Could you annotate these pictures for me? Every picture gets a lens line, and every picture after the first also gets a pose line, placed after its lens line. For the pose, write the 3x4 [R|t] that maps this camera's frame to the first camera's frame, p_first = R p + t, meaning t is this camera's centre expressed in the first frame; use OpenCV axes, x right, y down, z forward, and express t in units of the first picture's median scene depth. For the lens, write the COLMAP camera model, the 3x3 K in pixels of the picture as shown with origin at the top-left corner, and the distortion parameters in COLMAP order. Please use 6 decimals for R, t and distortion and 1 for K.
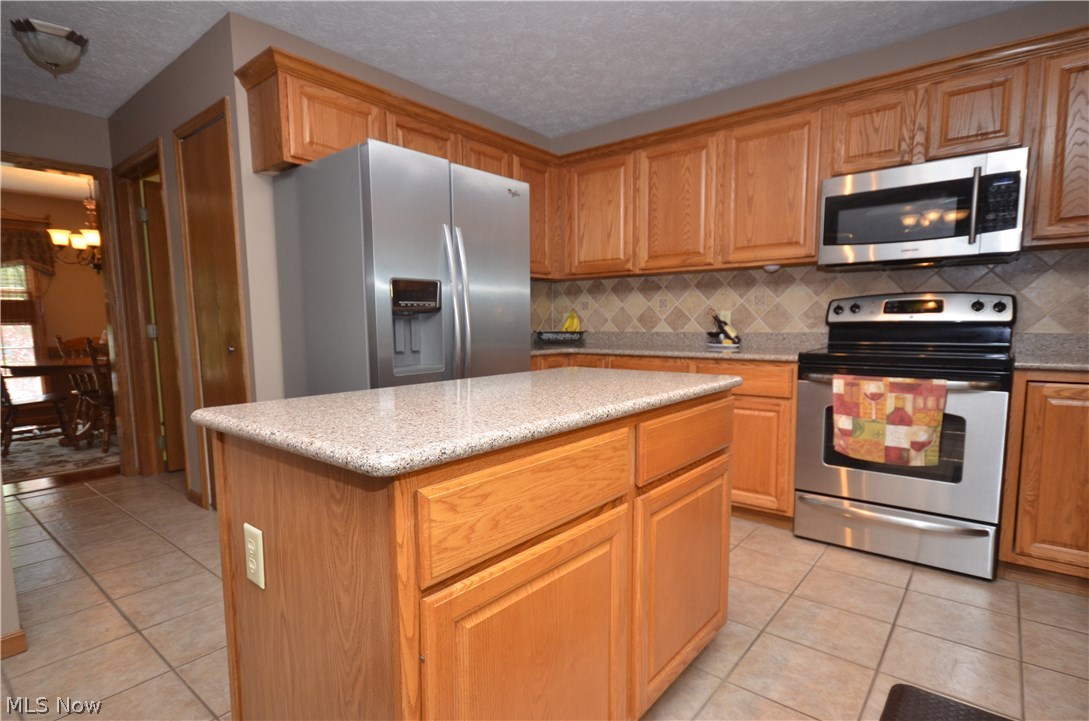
lens RADIAL K [[548.6, 0, 546.0], [0, 548.6, 383.8], [0, 0, 1]] dist [0.001712, 0.000130]
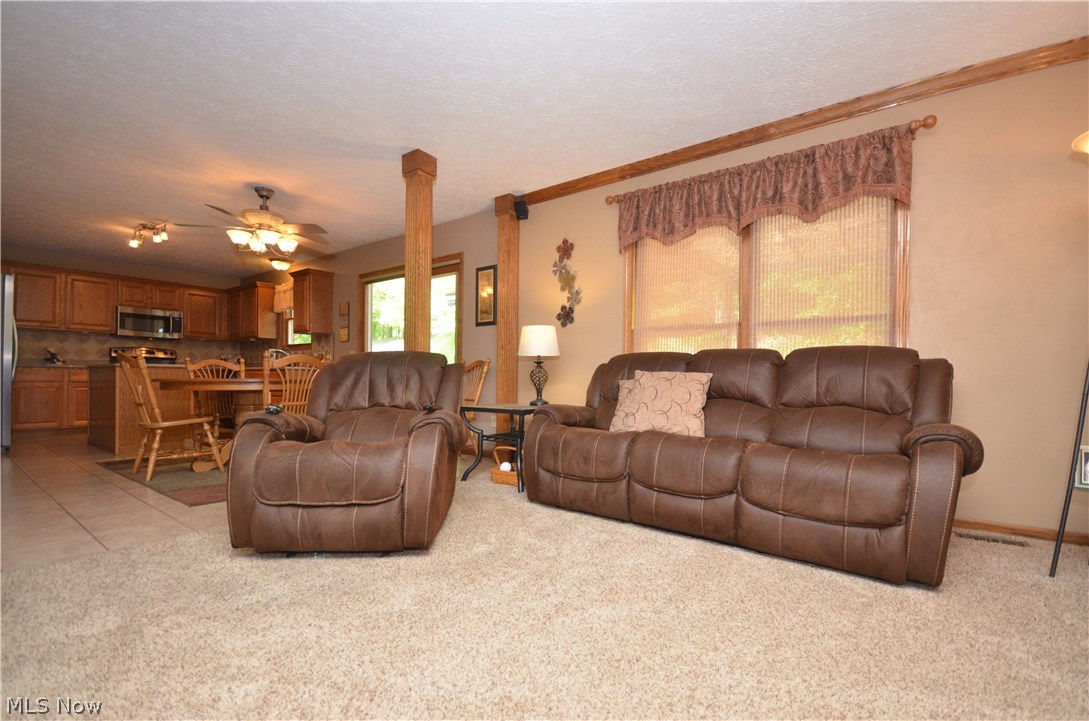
lens RADIAL K [[470.5, 0, 544.6], [0, 470.5, 379.7], [0, 0, 1]] dist [0.000722, -0.011733]
pose [[-0.056948, 0.003958, 0.998369, -1.805029], [0.095756, 0.995404, 0.001516, 0.192967], [-0.993775, 0.095686, -0.057065, -0.906488]]
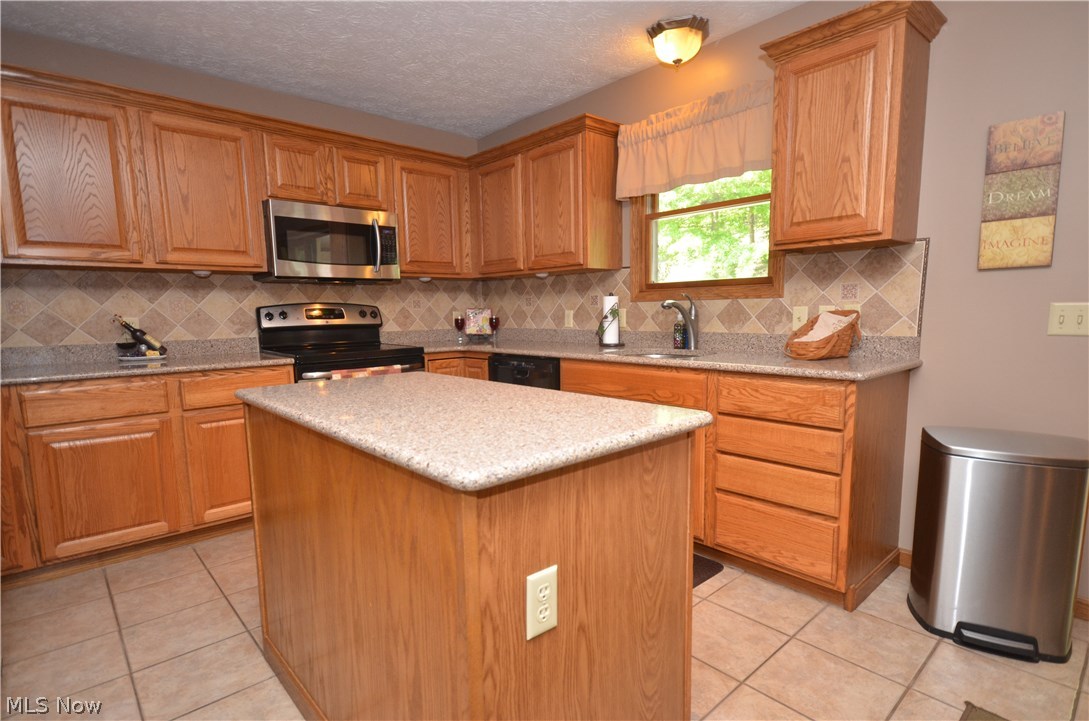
lens RADIAL K [[548.7, 0, 545.6], [0, 548.7, 379.5], [0, 0, 1]] dist [0.000814, 0.000039]
pose [[0.139156, -0.117989, 0.983216, -0.483337], [0.126579, 0.986851, 0.100511, -0.048469], [-0.982147, 0.110468, 0.152261, 0.290458]]
